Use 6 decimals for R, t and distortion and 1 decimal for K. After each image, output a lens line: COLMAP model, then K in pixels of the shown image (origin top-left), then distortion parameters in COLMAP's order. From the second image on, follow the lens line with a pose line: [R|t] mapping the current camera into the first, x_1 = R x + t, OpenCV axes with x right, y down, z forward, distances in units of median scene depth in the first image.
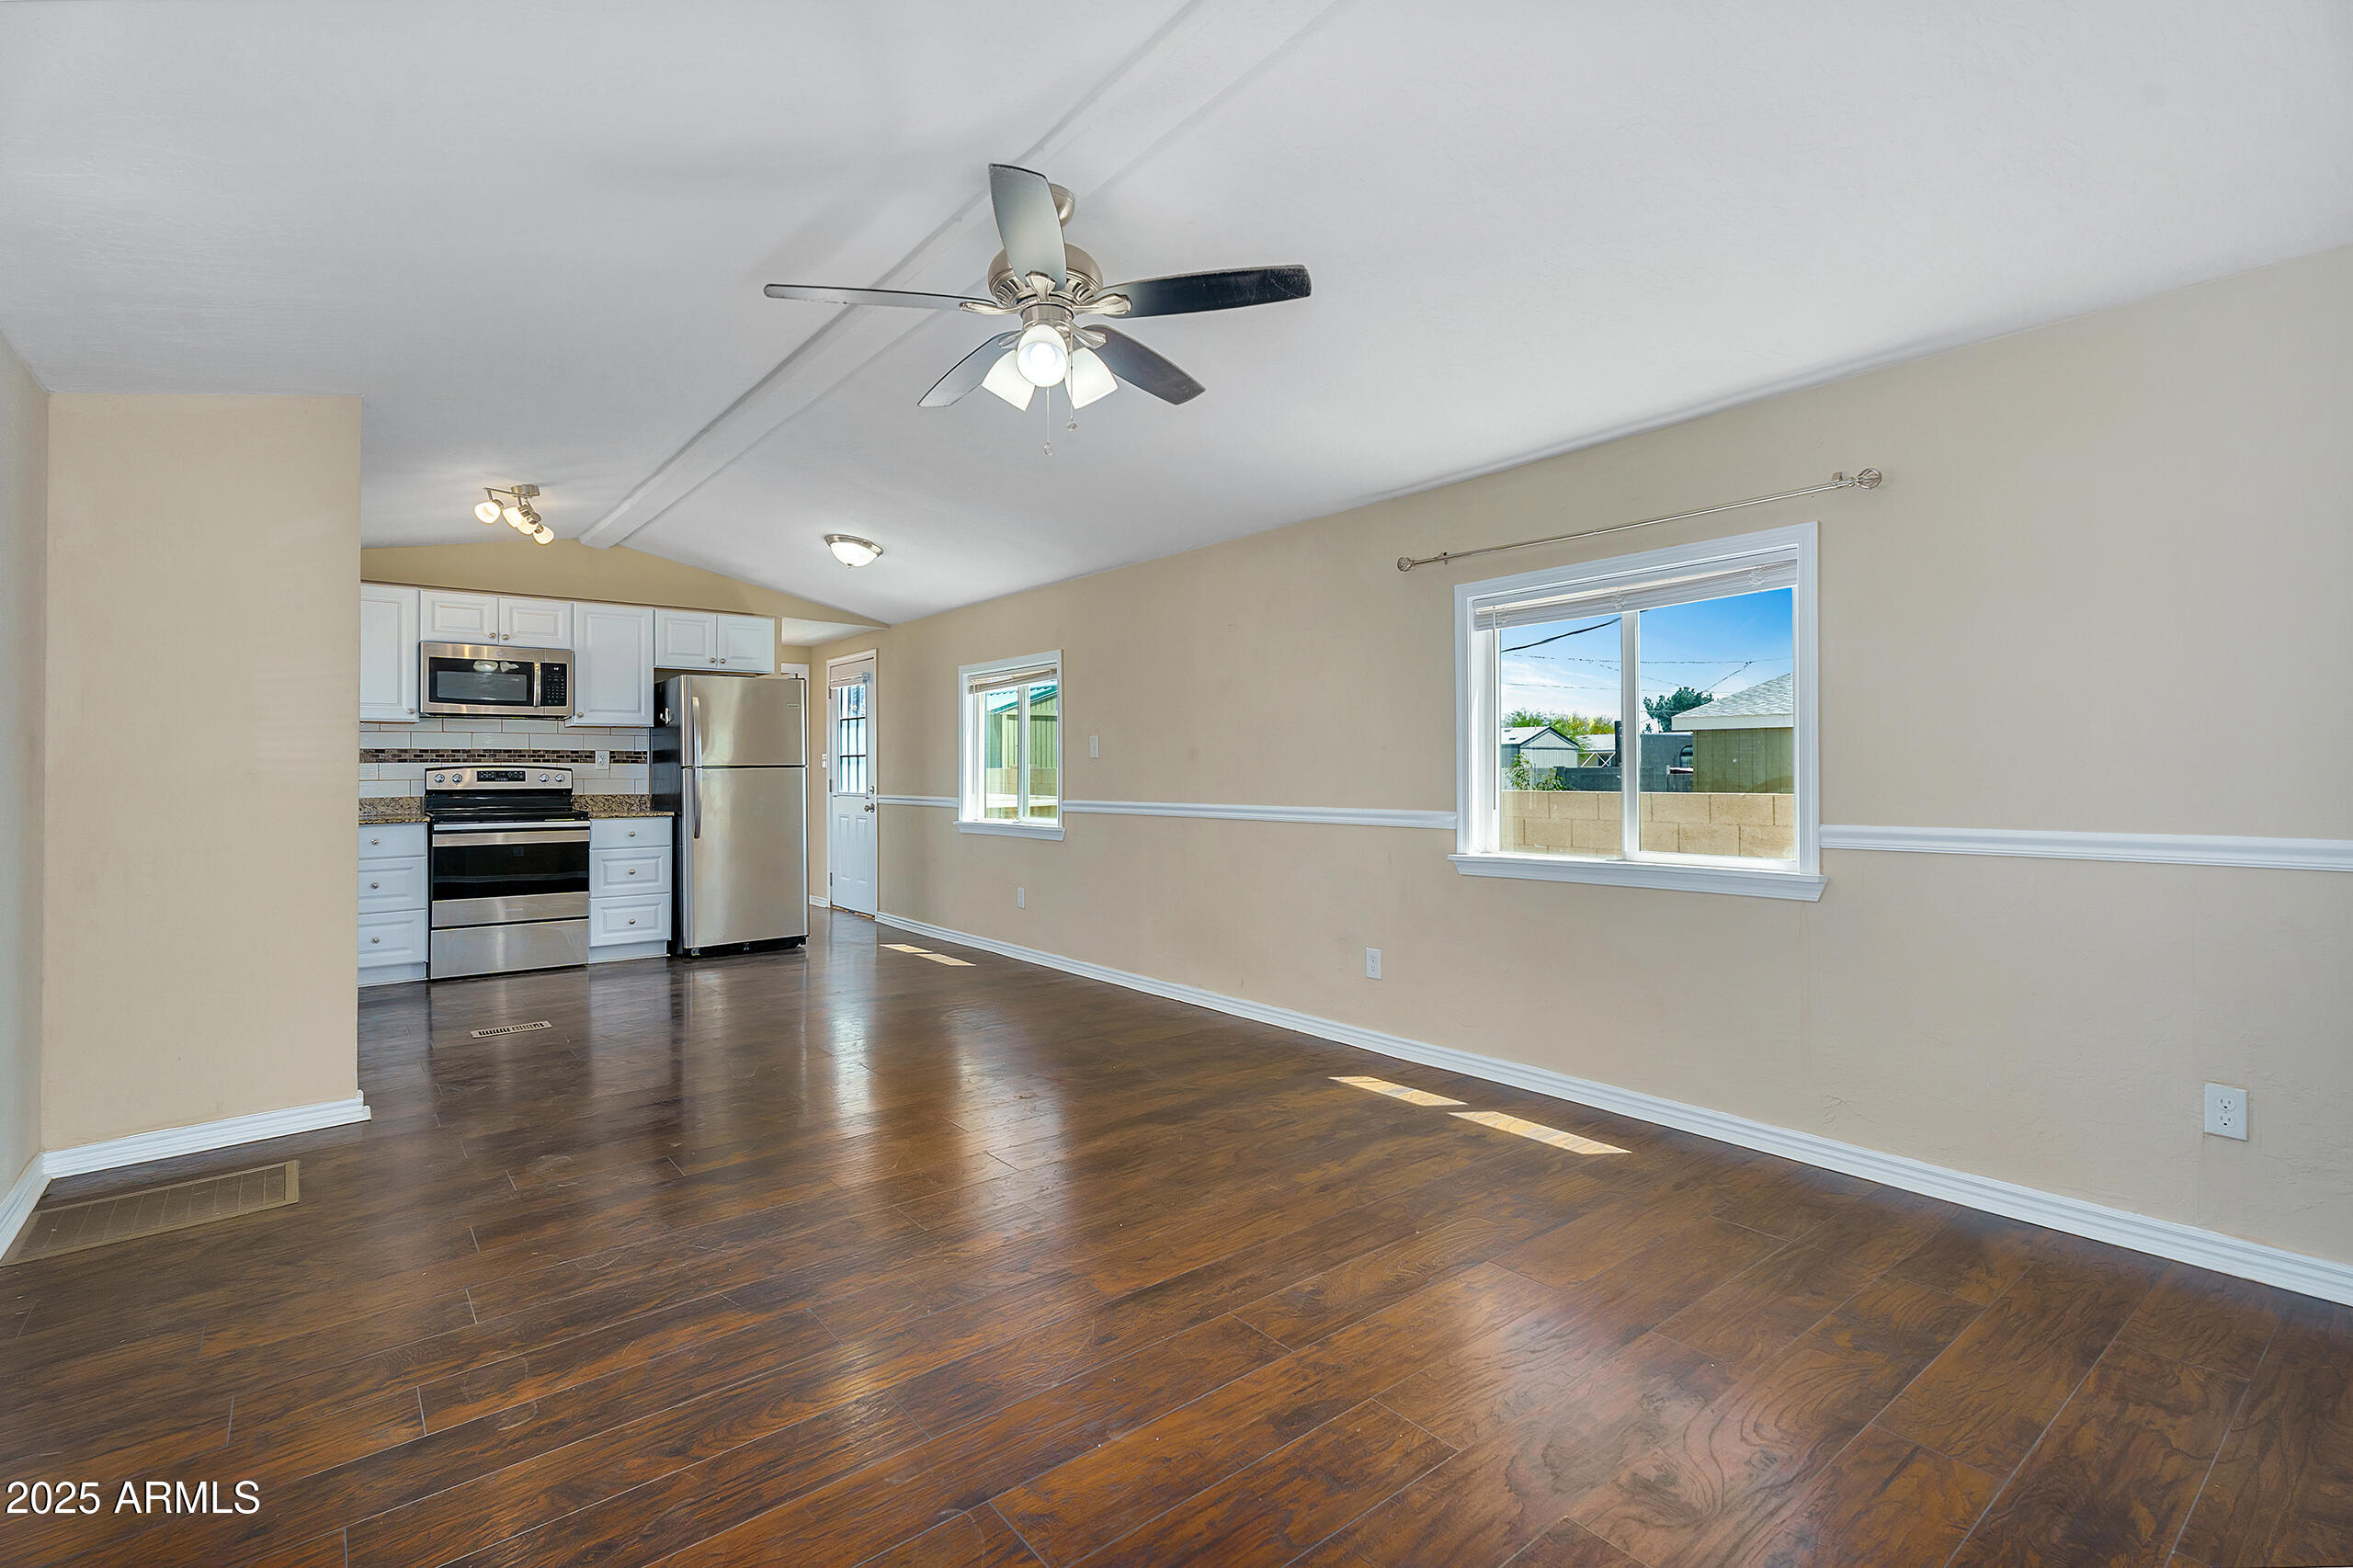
lens RADIAL K [[1076.7, 0, 1181.5], [0, 1076.7, 757.2], [0, 0, 1]] dist [0.003359, 0.000436]
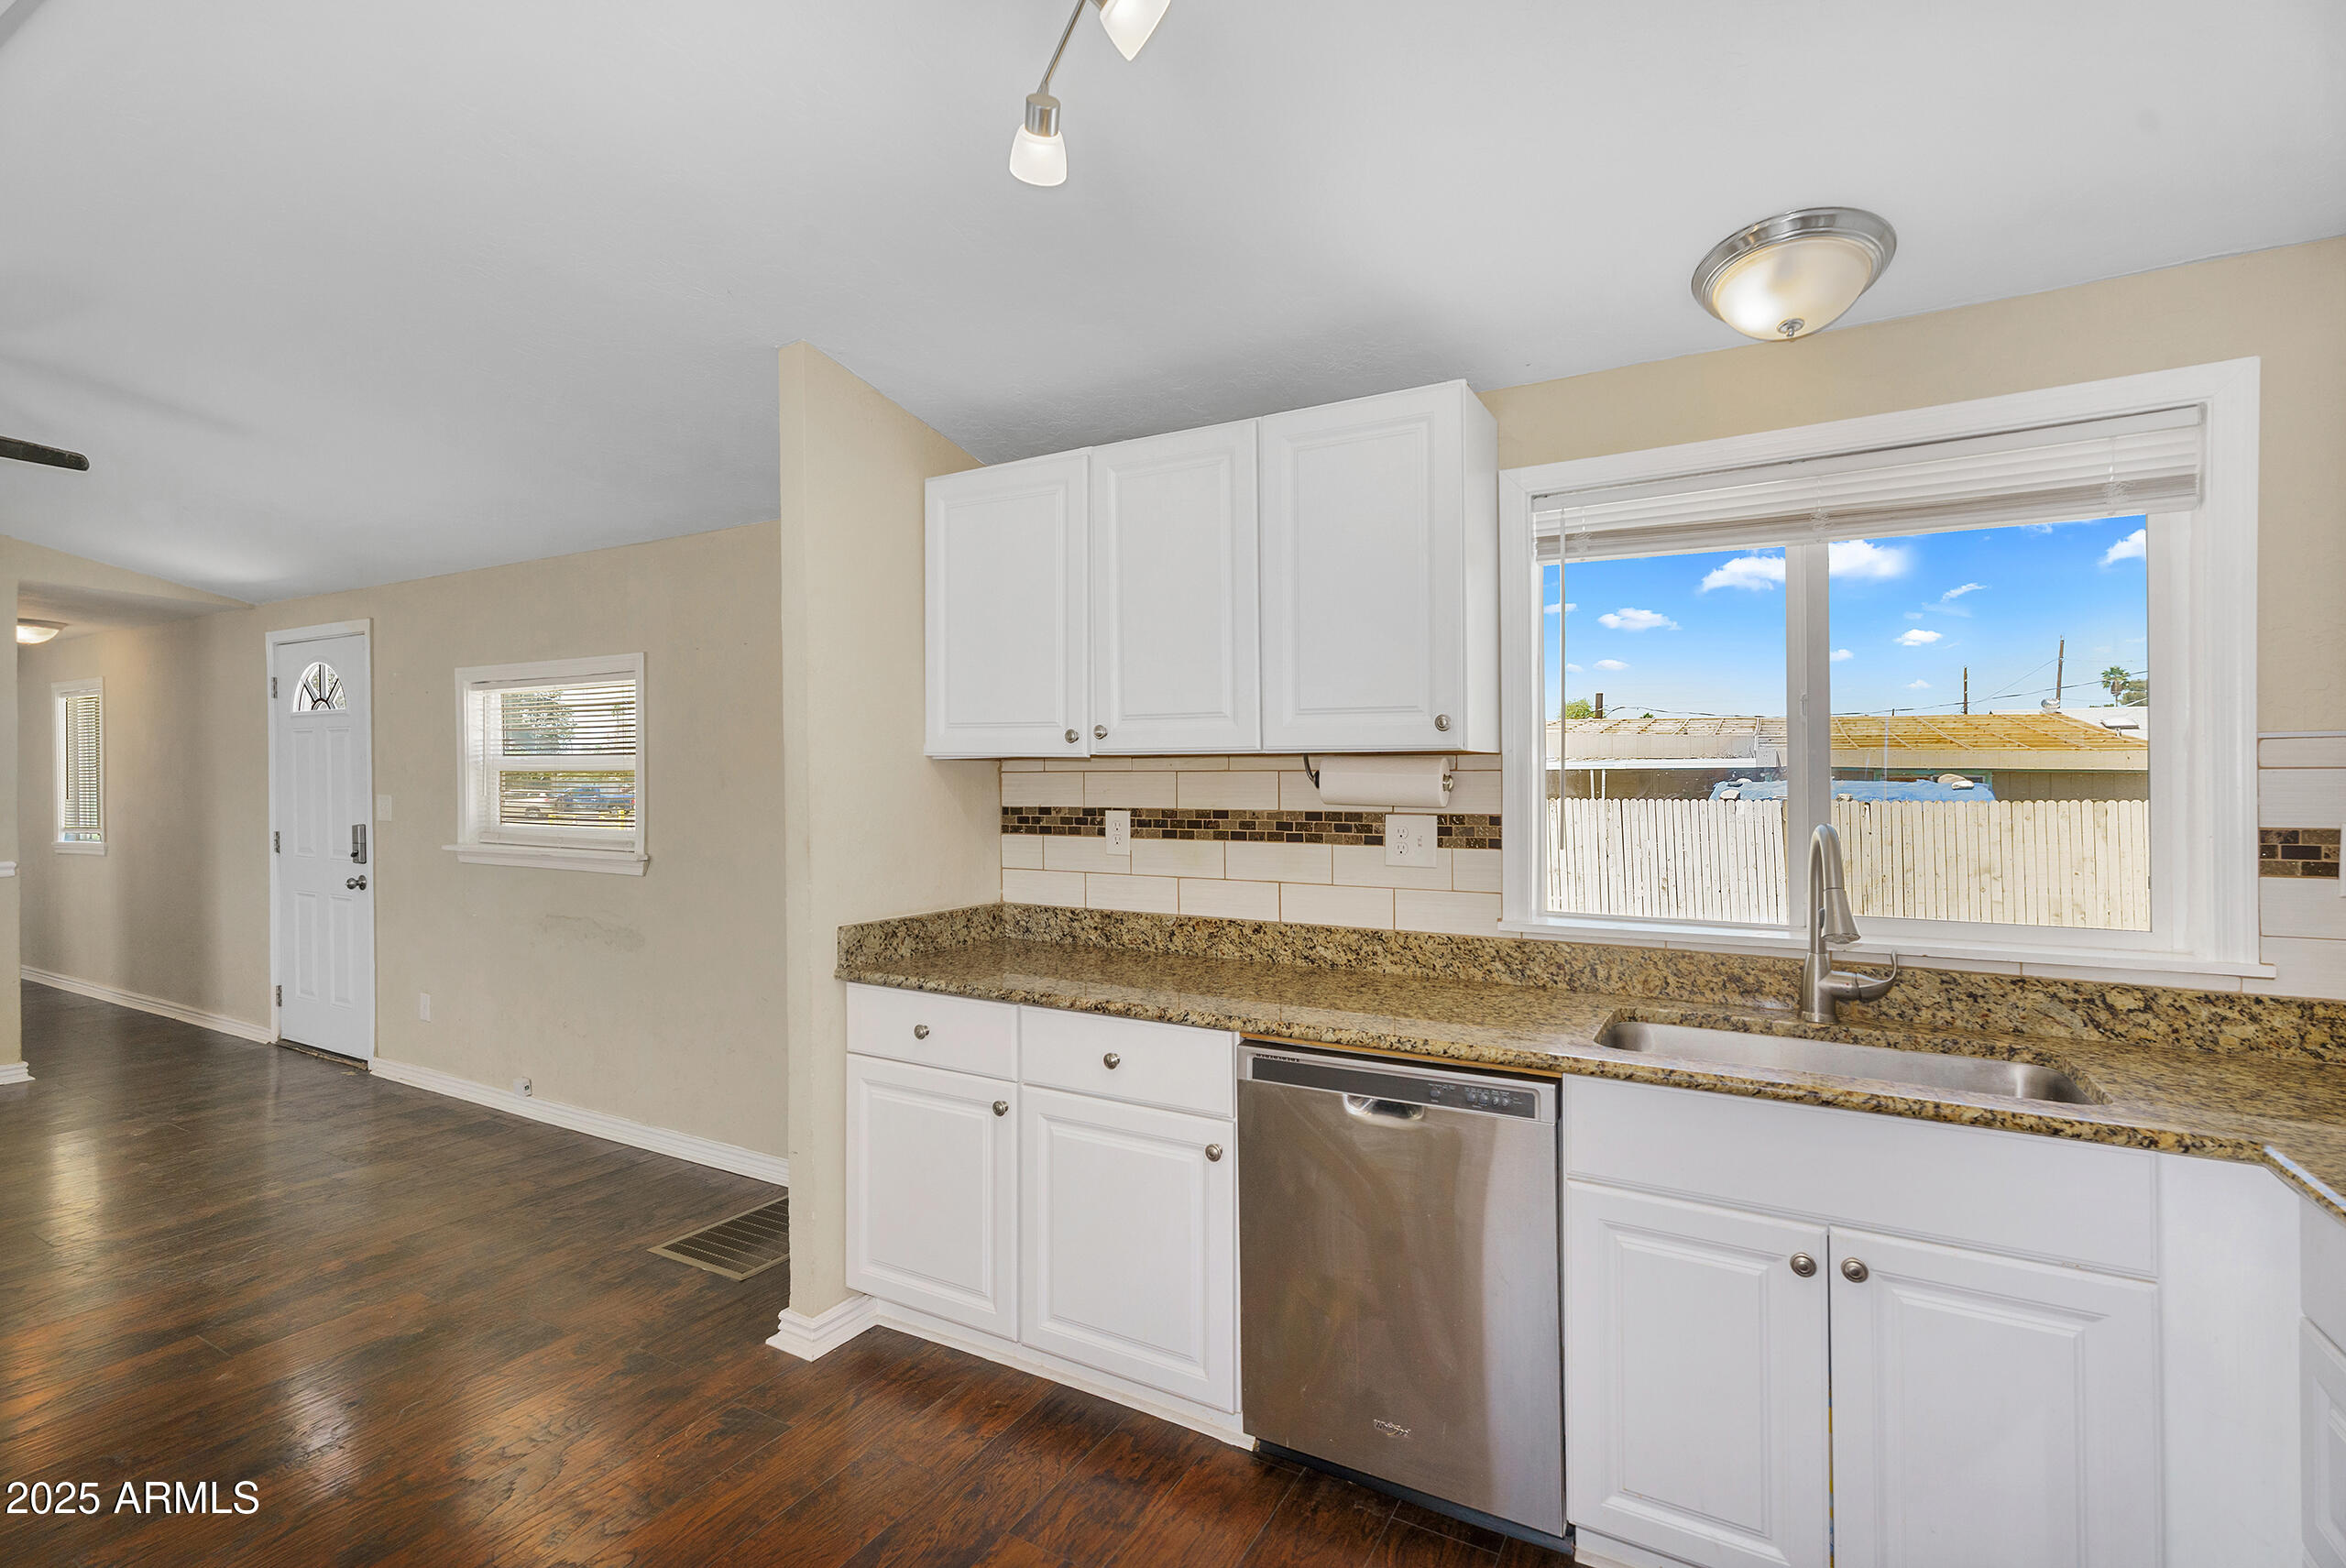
lens RADIAL K [[1066.0, 0, 1170.5], [0, 1066.0, 773.8], [0, 0, 1]] dist [0.003846, 0.000233]
pose [[-0.929933, 0.000201, -0.367728, -0.419853], [0.006467, 0.999854, -0.015806, -0.019744], [0.367672, -0.017077, -0.929799, 1.008055]]
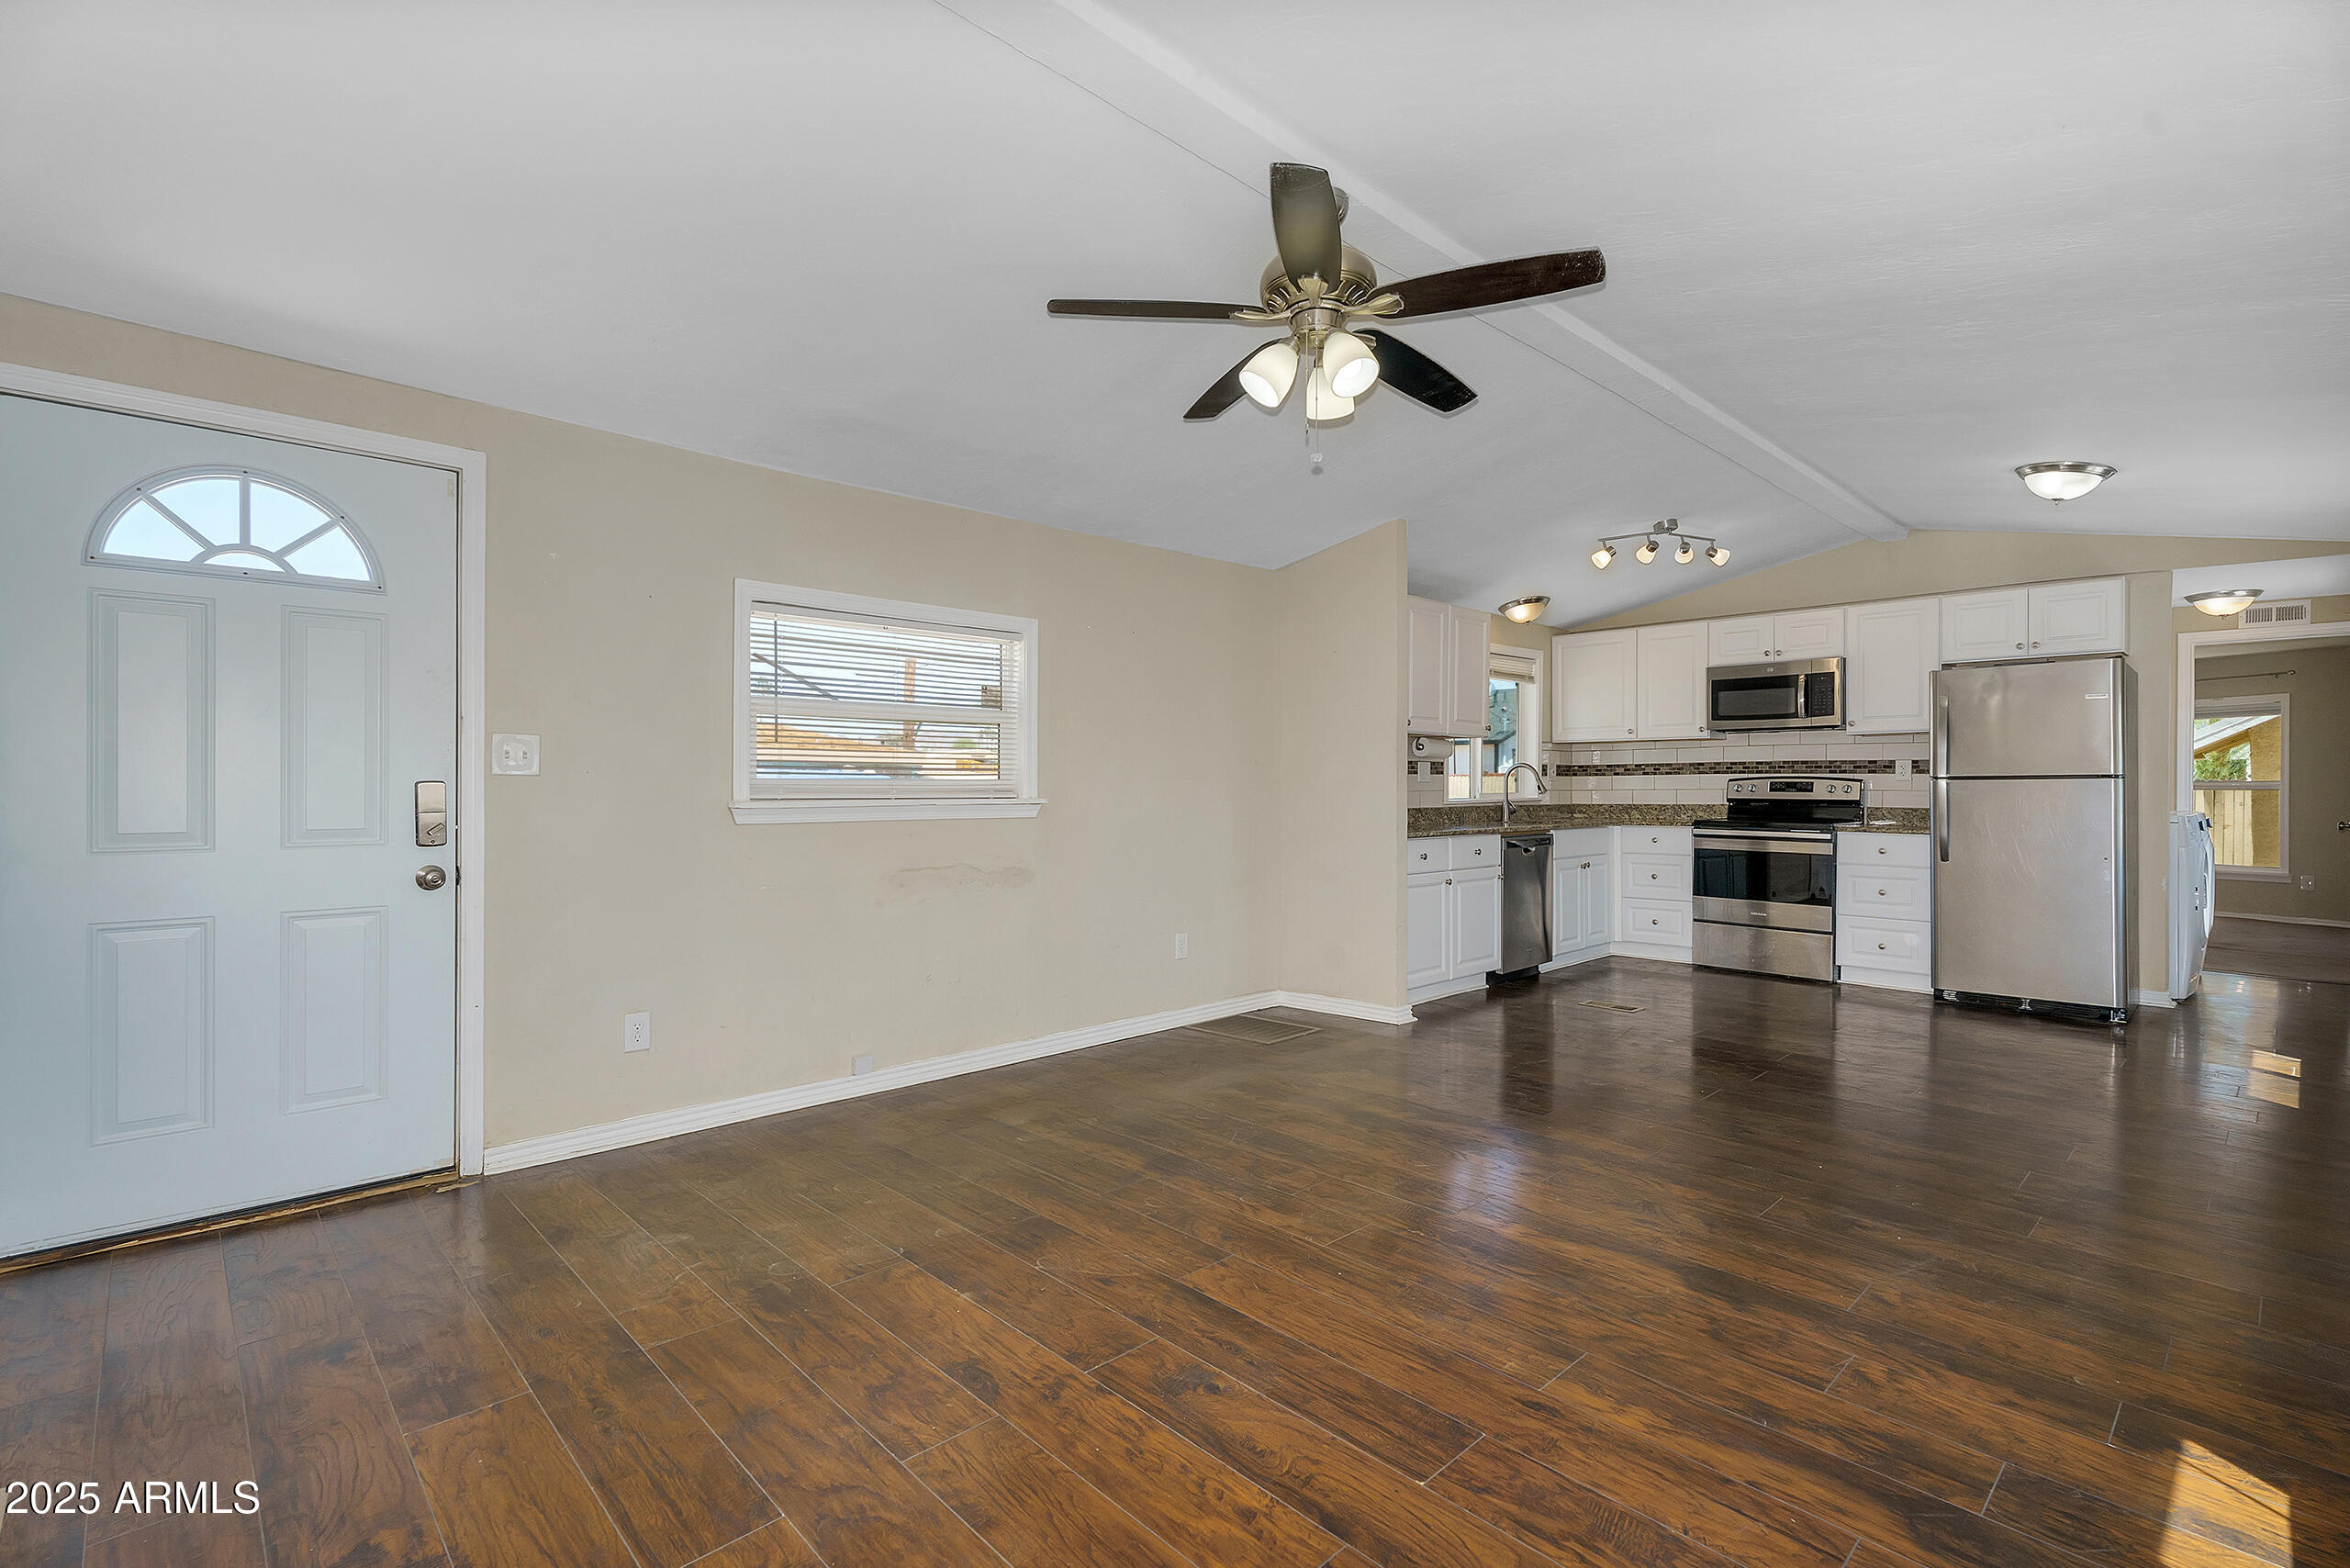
lens RADIAL K [[1066.2, 0, 1164.9], [0, 1066.2, 788.3], [0, 0, 1]] dist [0.004218, 0.000240]
pose [[0.075487, 0.008732, -0.997109, 0.358966], [0.010284, 0.999902, 0.009535, 0.003159], [0.997094, -0.010974, 0.075389, 0.334808]]
